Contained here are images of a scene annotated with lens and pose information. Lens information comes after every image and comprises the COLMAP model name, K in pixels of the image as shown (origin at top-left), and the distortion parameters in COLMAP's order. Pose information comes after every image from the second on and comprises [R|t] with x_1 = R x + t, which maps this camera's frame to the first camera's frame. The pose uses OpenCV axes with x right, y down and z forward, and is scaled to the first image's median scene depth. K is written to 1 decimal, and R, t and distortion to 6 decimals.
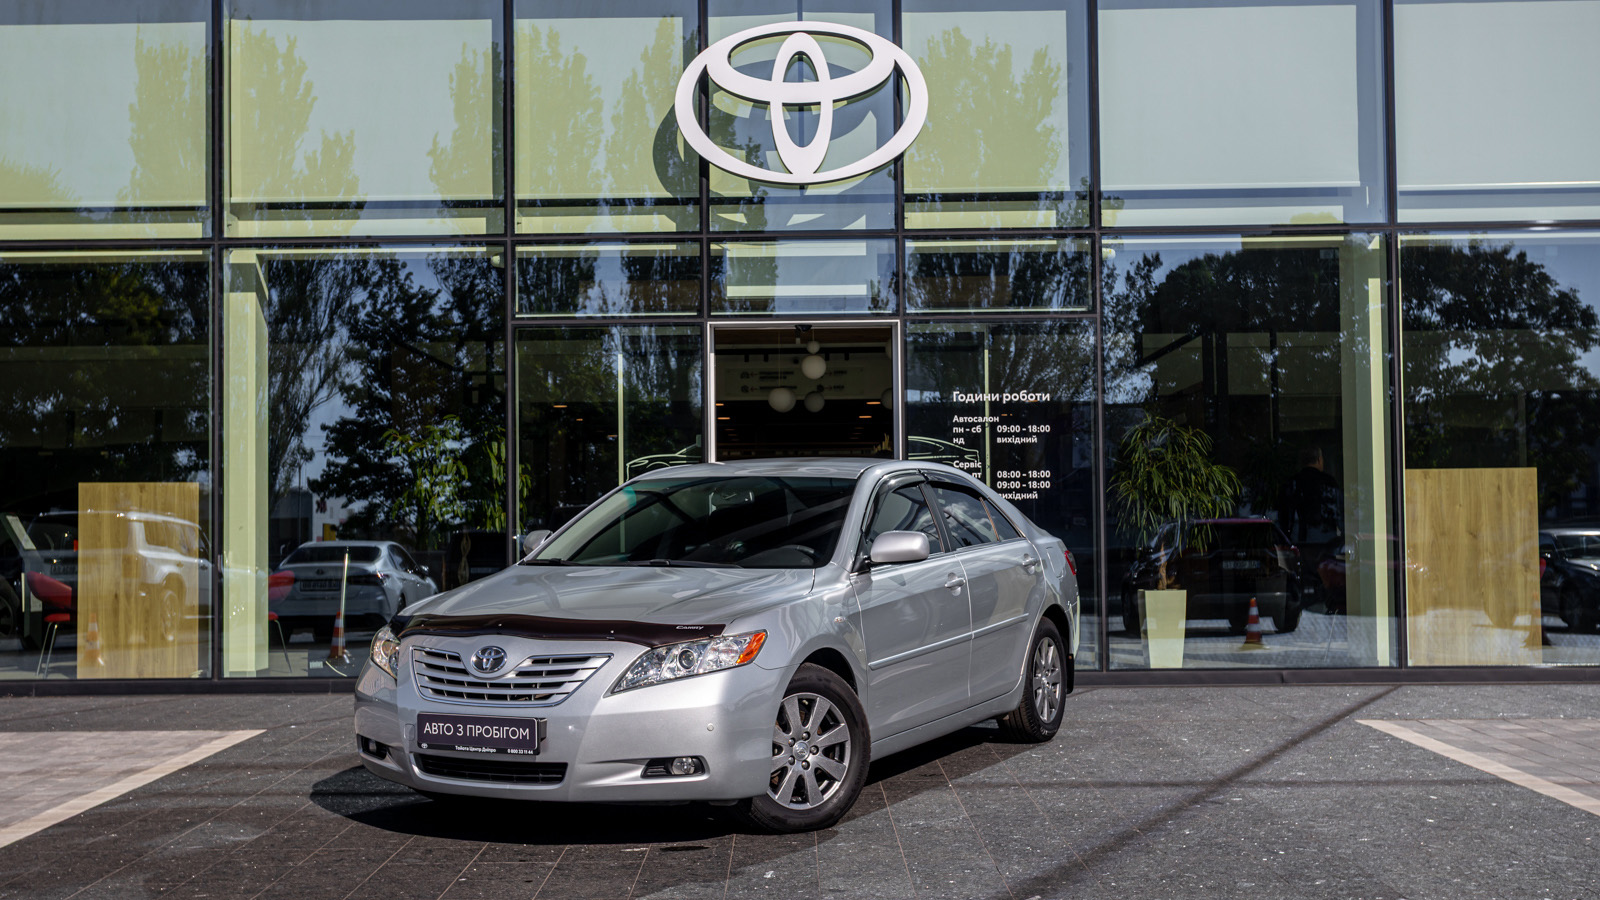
lens RADIAL K [[2819.8, 0, 731.5], [0, 2819.8, 452.5], [0, 0, 1]] dist [-0.014850, 0.190698]
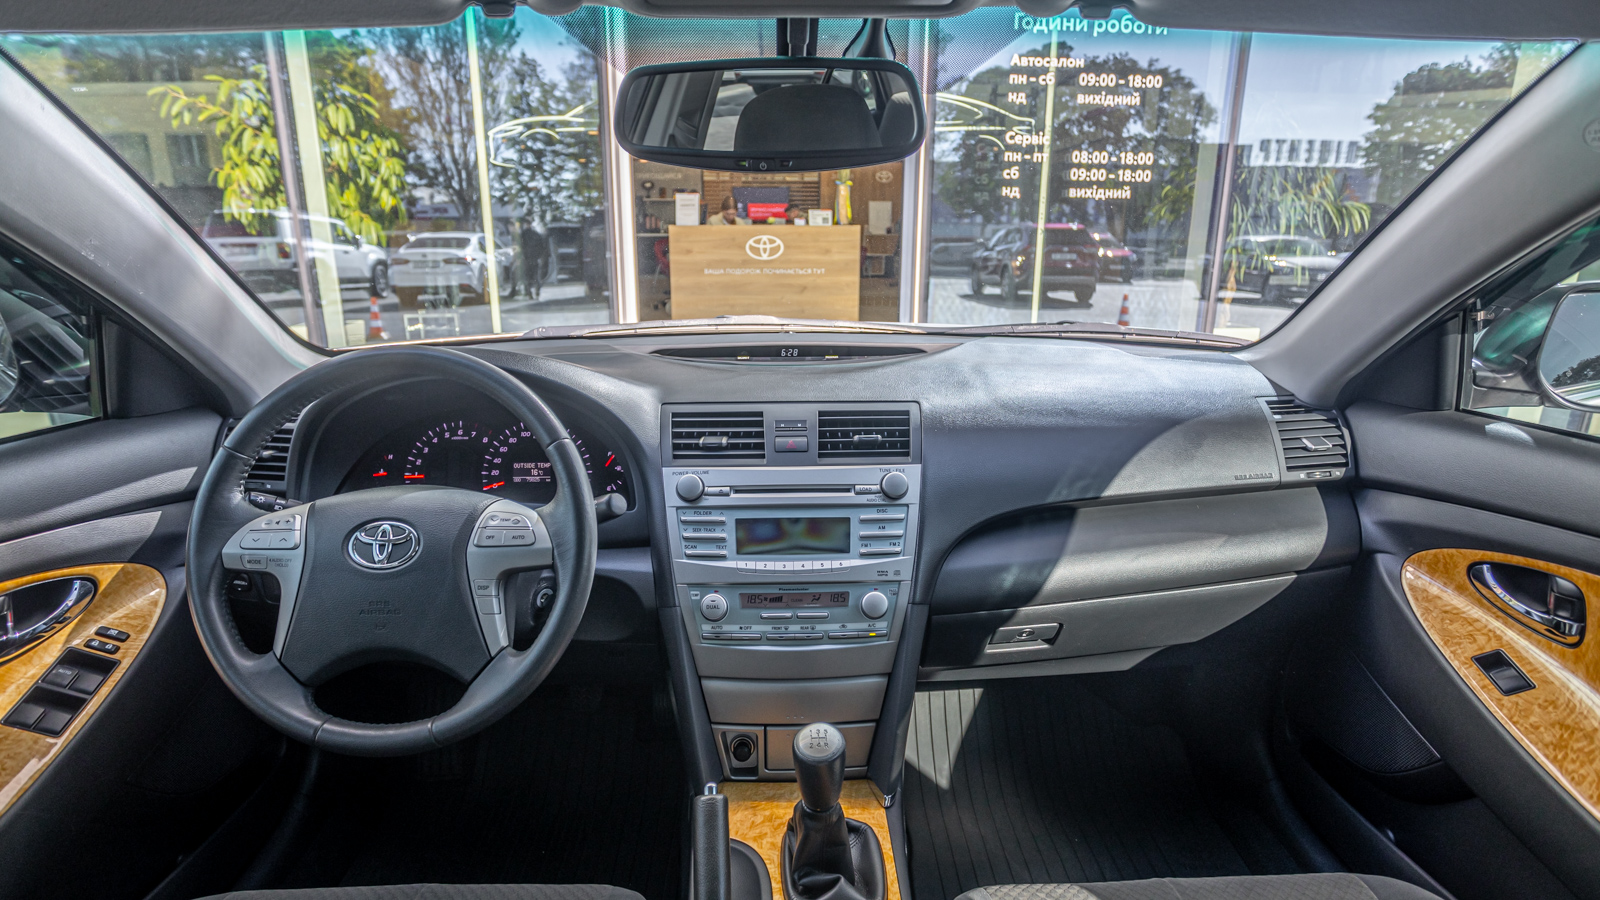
lens RADIAL K [[773.6, 0, 790.4], [0, 773.6, 454.8], [0, 0, 1]] dist [-0.020310, 0.000601]
pose [[0.997982, -0.005273, 0.063273, 0.019379], [-0.015094, 0.948271, 0.317104, 0.017192], [-0.061672, -0.317419, 0.946278, 0.810324]]
